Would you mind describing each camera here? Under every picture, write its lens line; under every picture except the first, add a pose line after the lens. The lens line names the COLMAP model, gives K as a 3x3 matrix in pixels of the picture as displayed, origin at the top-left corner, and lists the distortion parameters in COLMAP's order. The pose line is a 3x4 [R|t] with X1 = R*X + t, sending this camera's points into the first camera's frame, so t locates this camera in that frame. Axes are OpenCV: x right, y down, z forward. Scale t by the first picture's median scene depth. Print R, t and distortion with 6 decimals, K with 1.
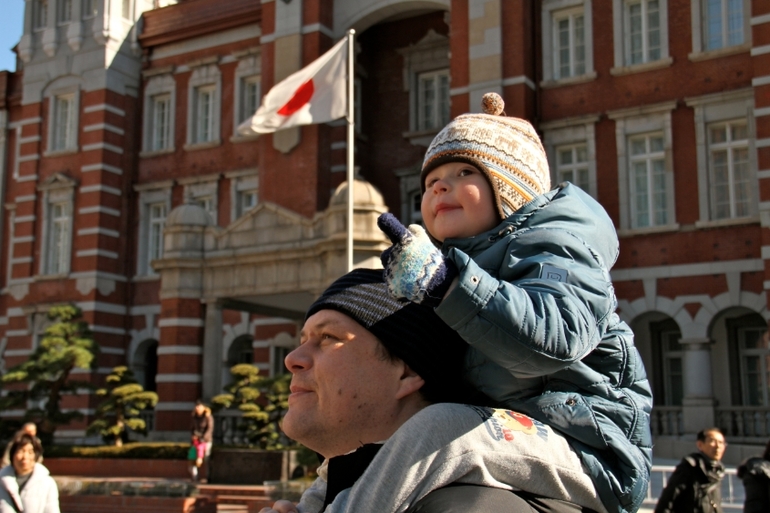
lens RADIAL K [[1021.5, 0, 381.6], [0, 1021.5, 258.5], [0, 0, 1]] dist [0.103156, 0.000000]
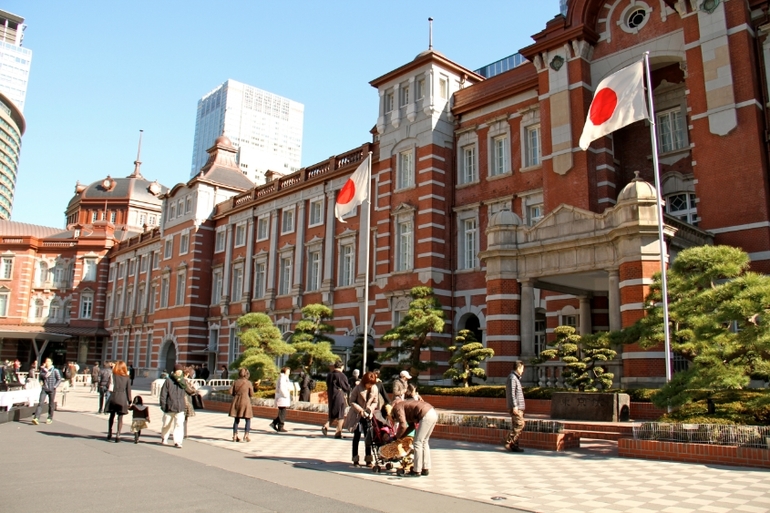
lens RADIAL K [[636.7, 0, 390.9], [0, 636.7, 254.7], [0, 0, 1]] dist [-0.120104, 0.007432]
pose [[0.956528, -0.042001, -0.288601, -0.072083], [0.034721, 0.998938, -0.030301, 0.020623], [0.289567, 0.018964, 0.956970, 0.120627]]
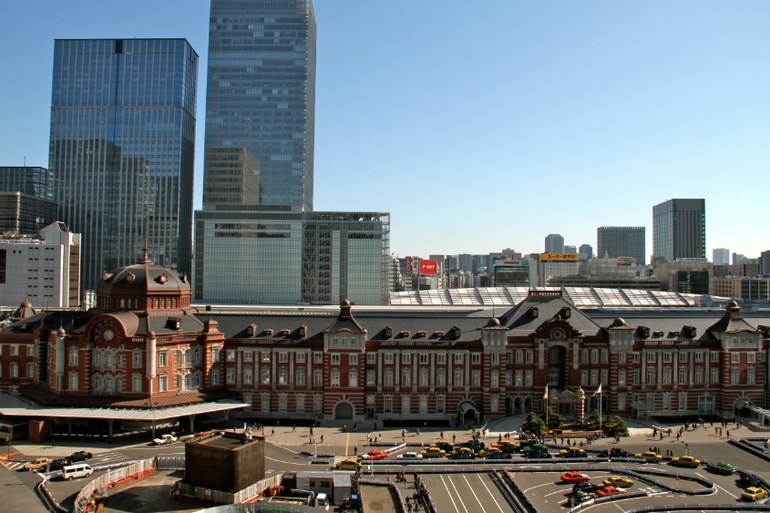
lens RADIAL K [[635.2, 0, 383.2], [0, 635.2, 252.5], [0, 0, 1]] dist [-0.178513, 0.134595]
pose [[0.843504, 0.023132, 0.536624, -2.763668], [-0.097119, 0.989173, 0.110019, -1.057729], [-0.528269, -0.144918, 0.836618, -1.447782]]
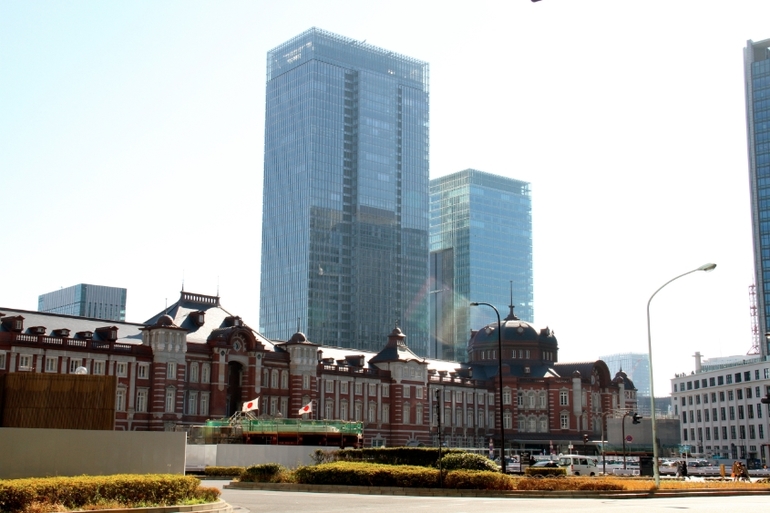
lens RADIAL K [[1021.5, 0, 381.2], [0, 1021.5, 256.5], [0, 0, 1]] dist [0.103156, 0.000000]
pose [[0.182743, 0.181442, 0.966273, -4.168953], [-0.175093, 0.973118, -0.149613, -0.119821], [-0.967444, -0.141847, 0.209600, -0.502048]]
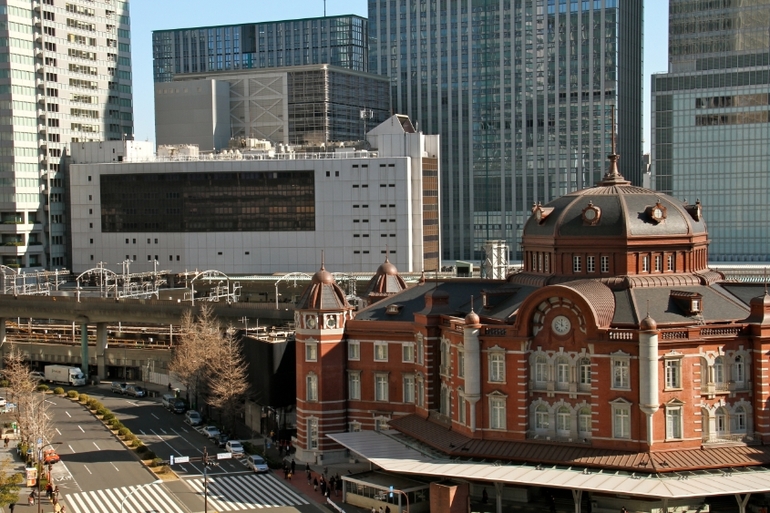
lens RADIAL K [[1251.1, 0, 375.5], [0, 1251.1, 256.5], [0, 0, 1]] dist [0.219324, 0.000000]
pose [[0.995728, -0.026696, 0.088394, -3.035992], [0.007744, 0.978065, 0.208154, -1.031935], [-0.092012, -0.206581, 0.974094, -1.291303]]
